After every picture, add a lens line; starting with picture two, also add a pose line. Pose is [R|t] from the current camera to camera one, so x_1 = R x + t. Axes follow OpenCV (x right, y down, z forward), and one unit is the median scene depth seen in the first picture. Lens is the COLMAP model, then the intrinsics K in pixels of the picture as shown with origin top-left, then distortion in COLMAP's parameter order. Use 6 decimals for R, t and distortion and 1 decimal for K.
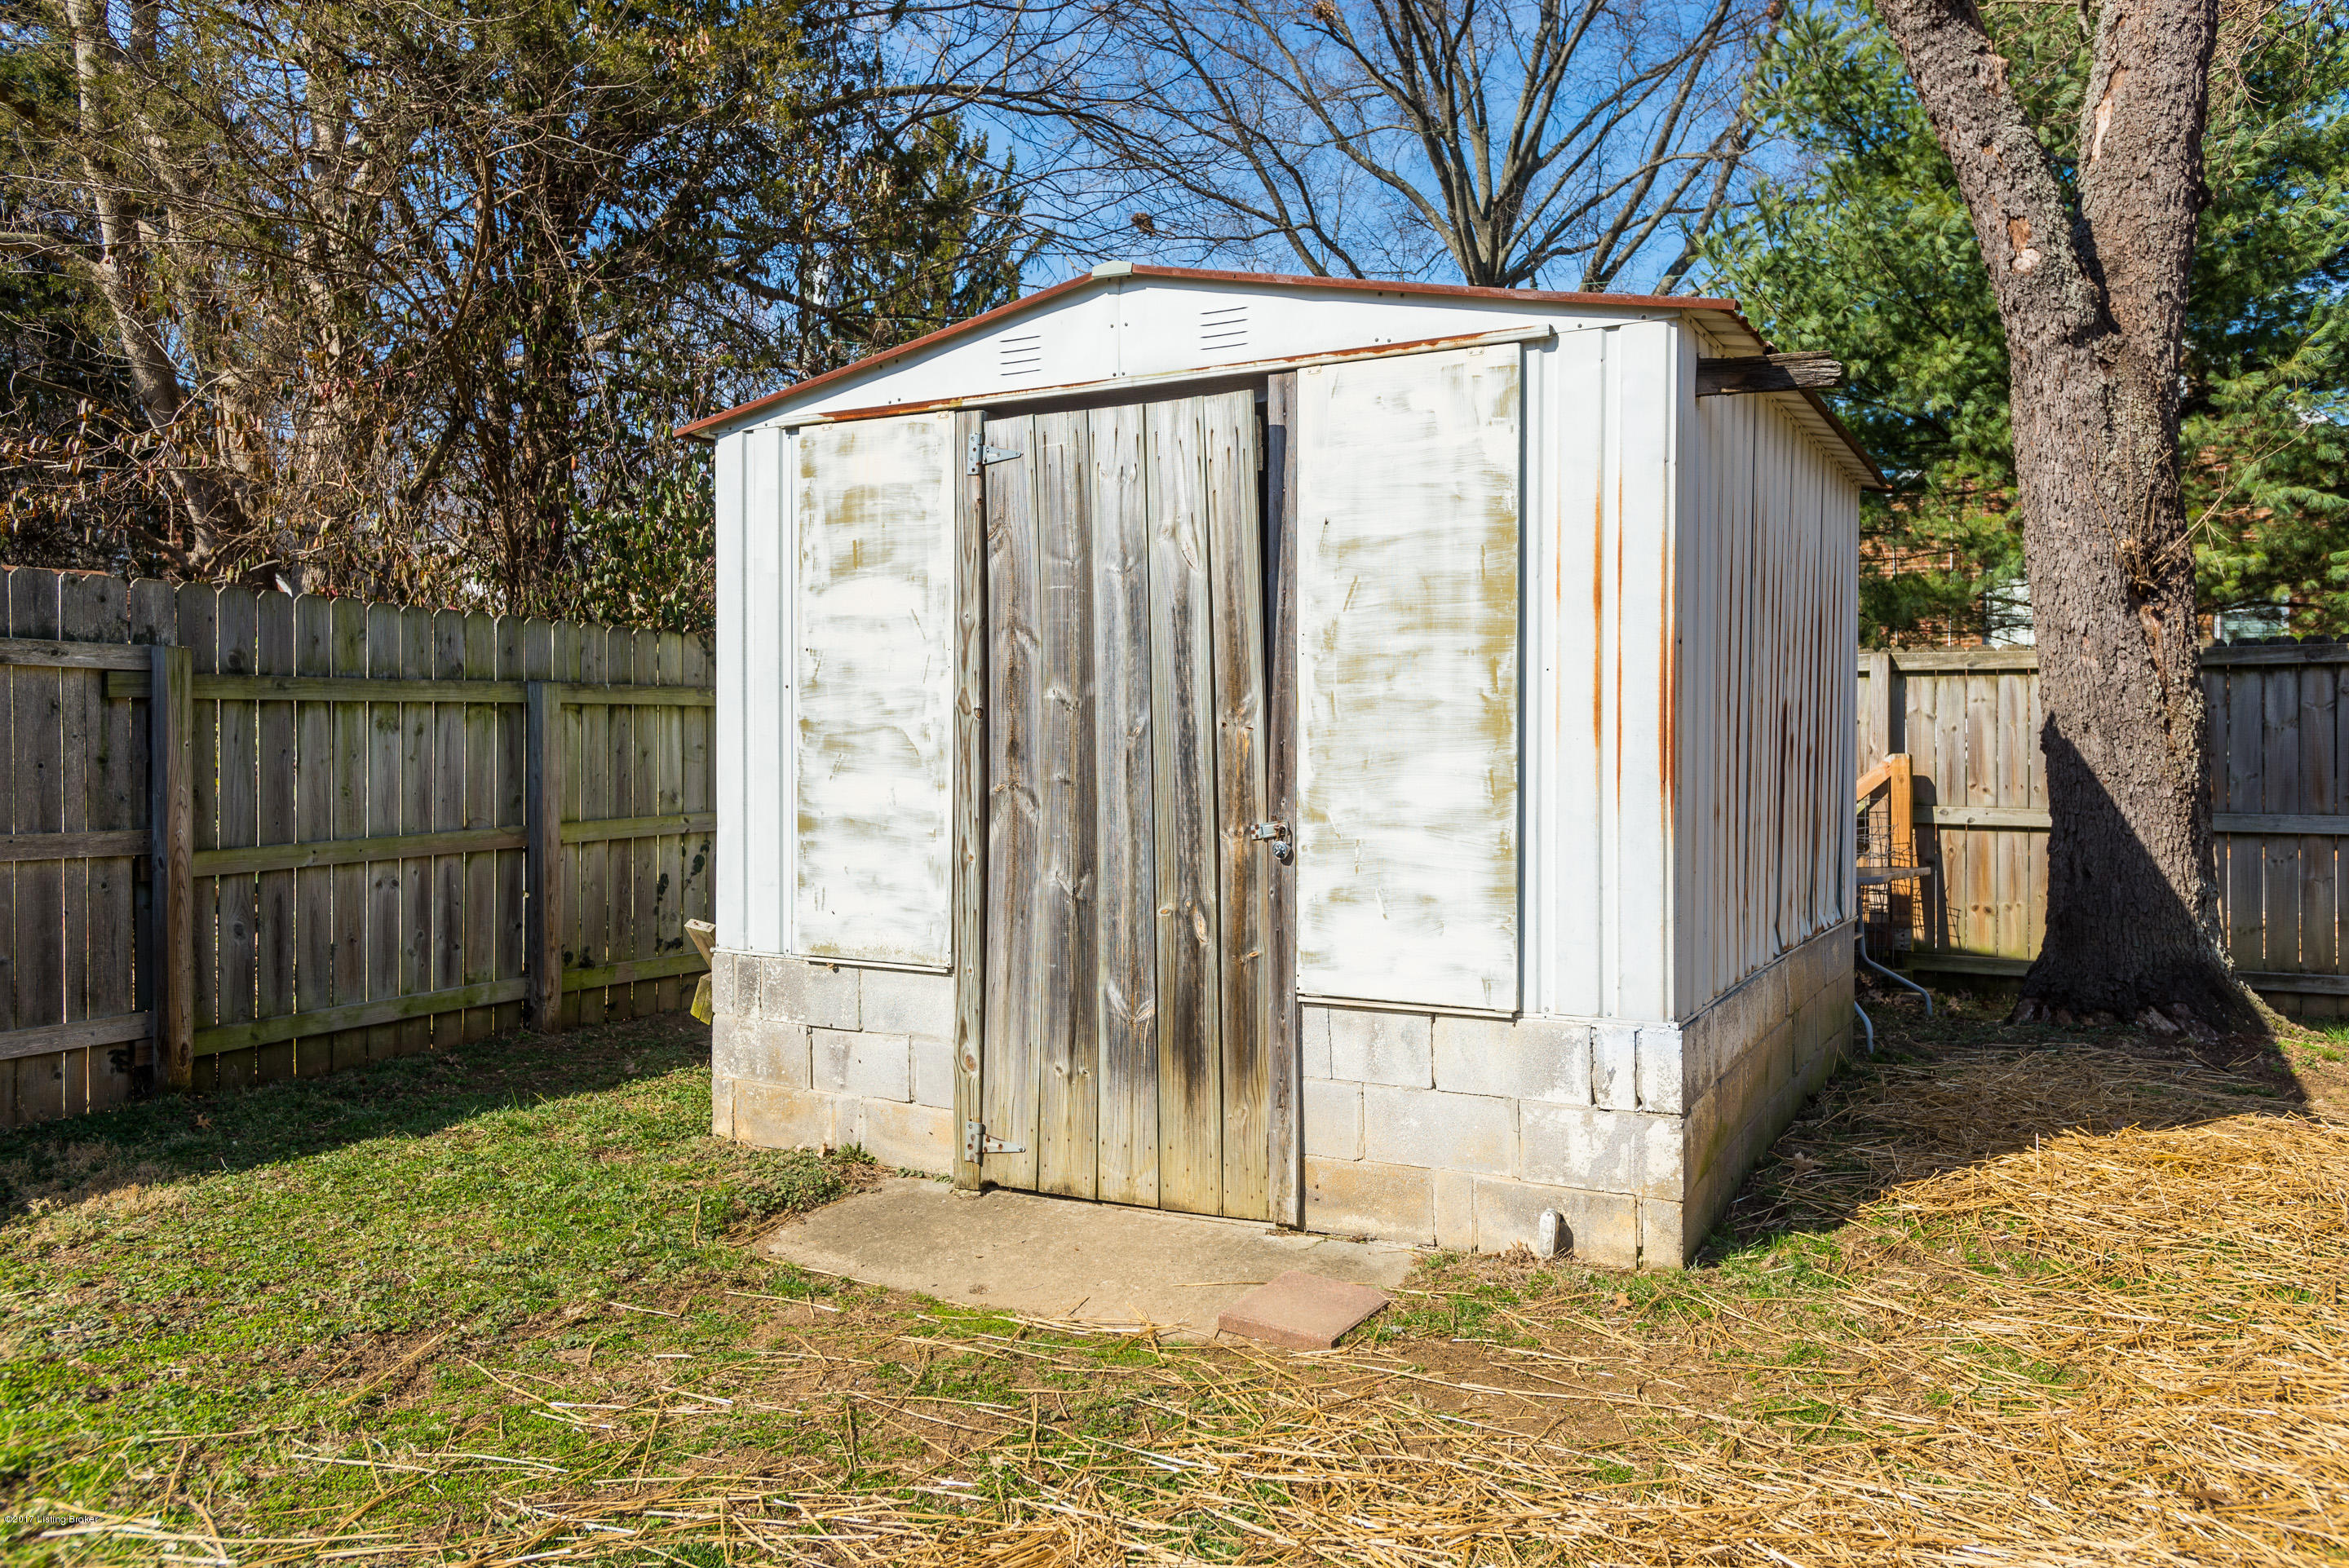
lens RADIAL K [[1687.2, 0, 1174.5], [0, 1687.2, 784.0], [0, 0, 1]] dist [-0.001517, -0.001798]
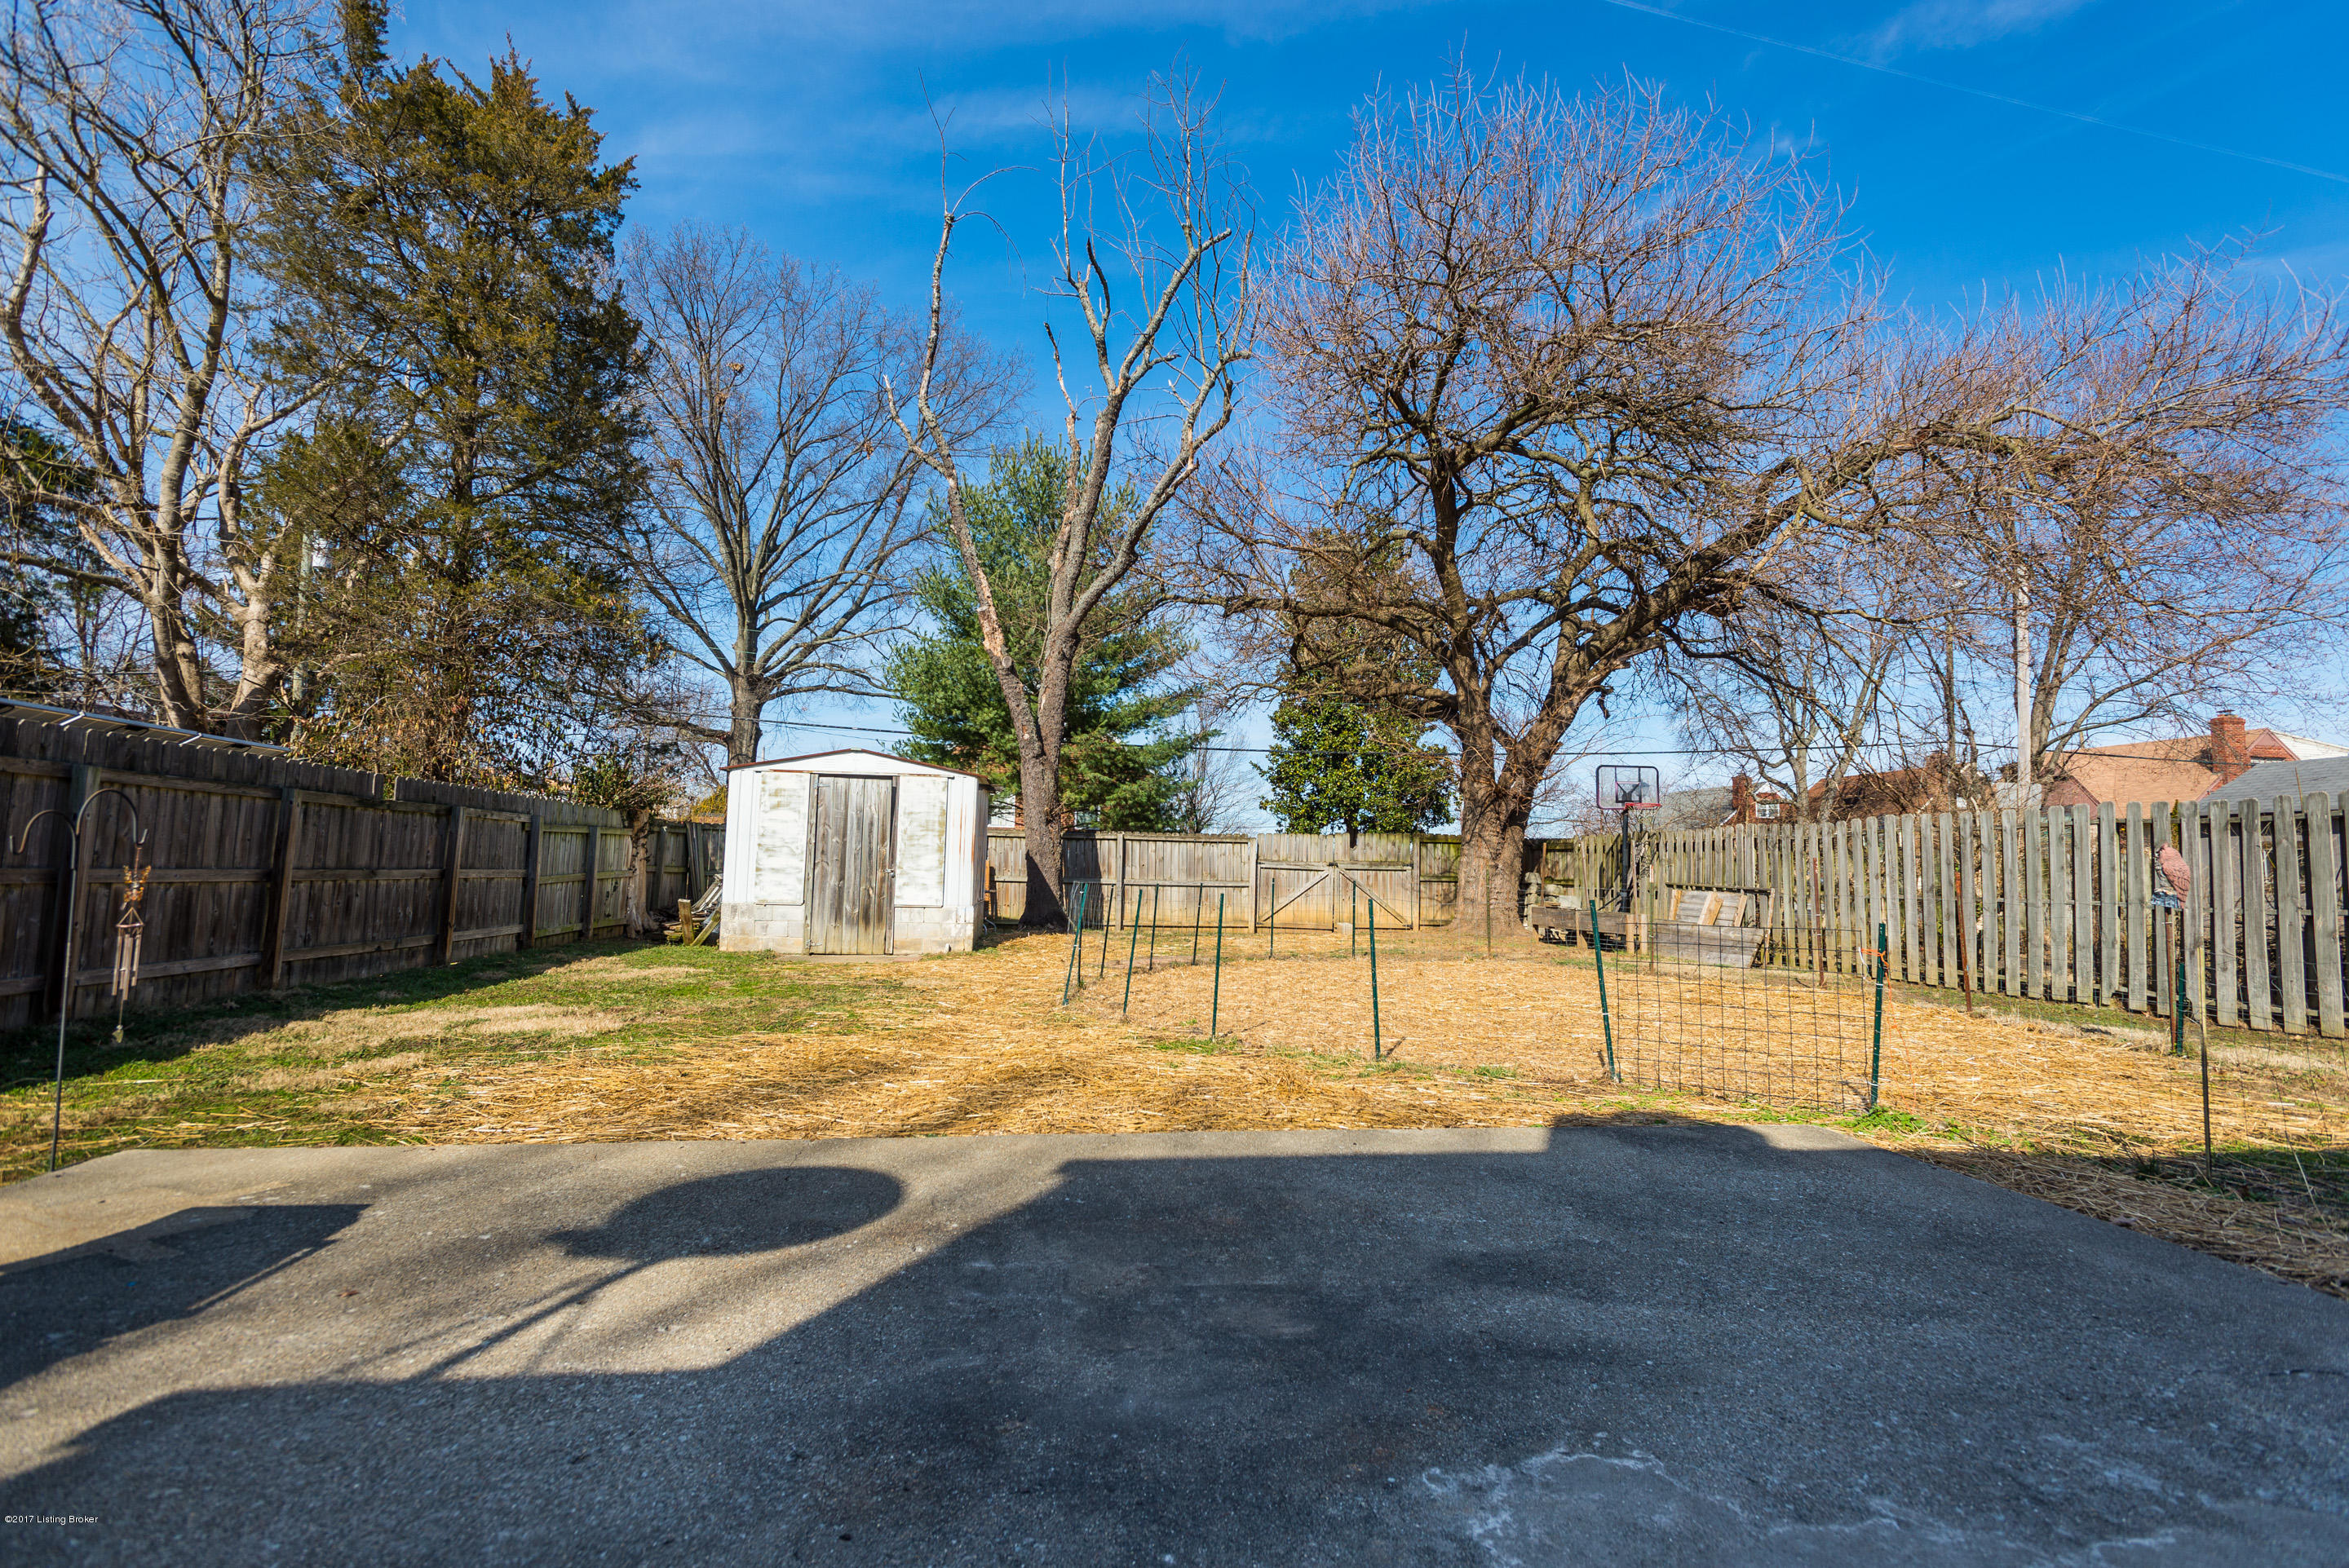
lens RADIAL K [[1133.2, 0, 1174.5], [0, 1133.2, 784.0], [0, 0, 1]] dist [0.015156, -0.001106]
pose [[0.806891, 0.062965, 0.587335, -1.076500], [-0.010633, 0.995690, -0.092134, 0.063059], [-0.590604, 0.068097, 0.804083, -1.874096]]
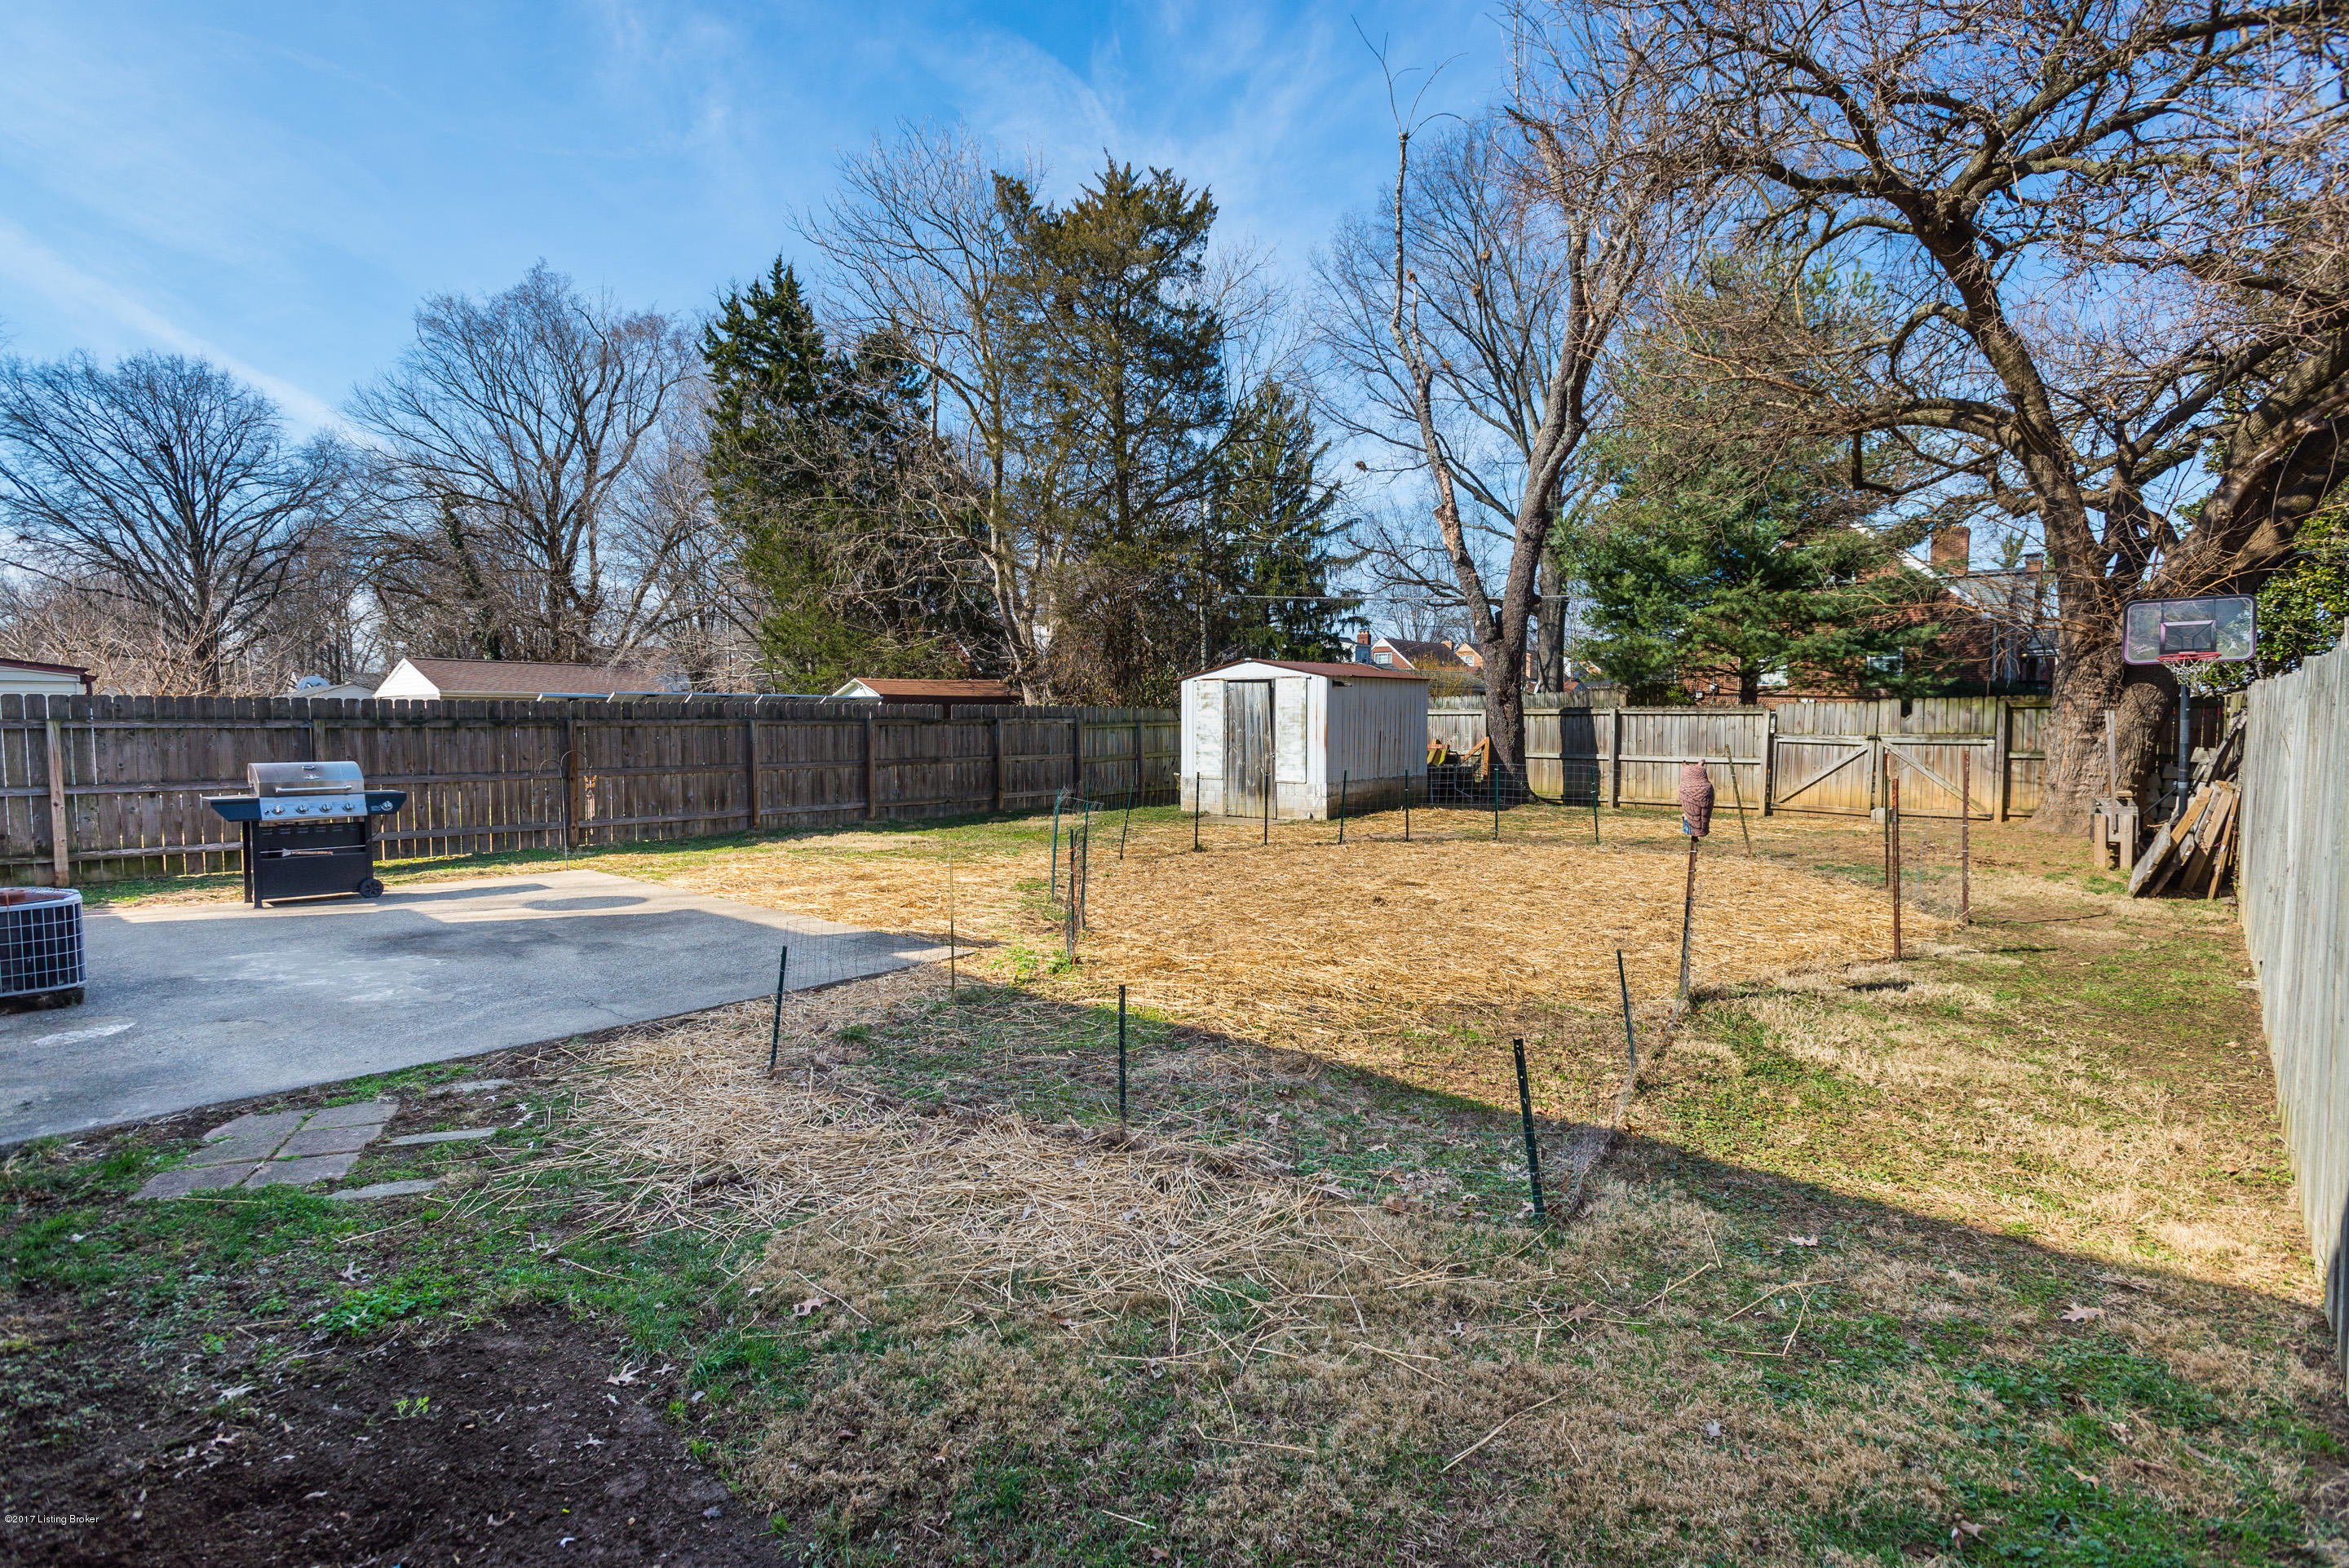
lens RADIAL K [[1107.5, 0, 1174.5], [0, 1107.5, 784.0], [0, 0, 1]] dist [0.015377, -0.000663]
pose [[0.972629, 0.012944, -0.232001, 0.576210], [-0.002911, 0.999048, 0.043532, -0.033570], [0.232343, -0.041665, 0.971741, -2.657265]]
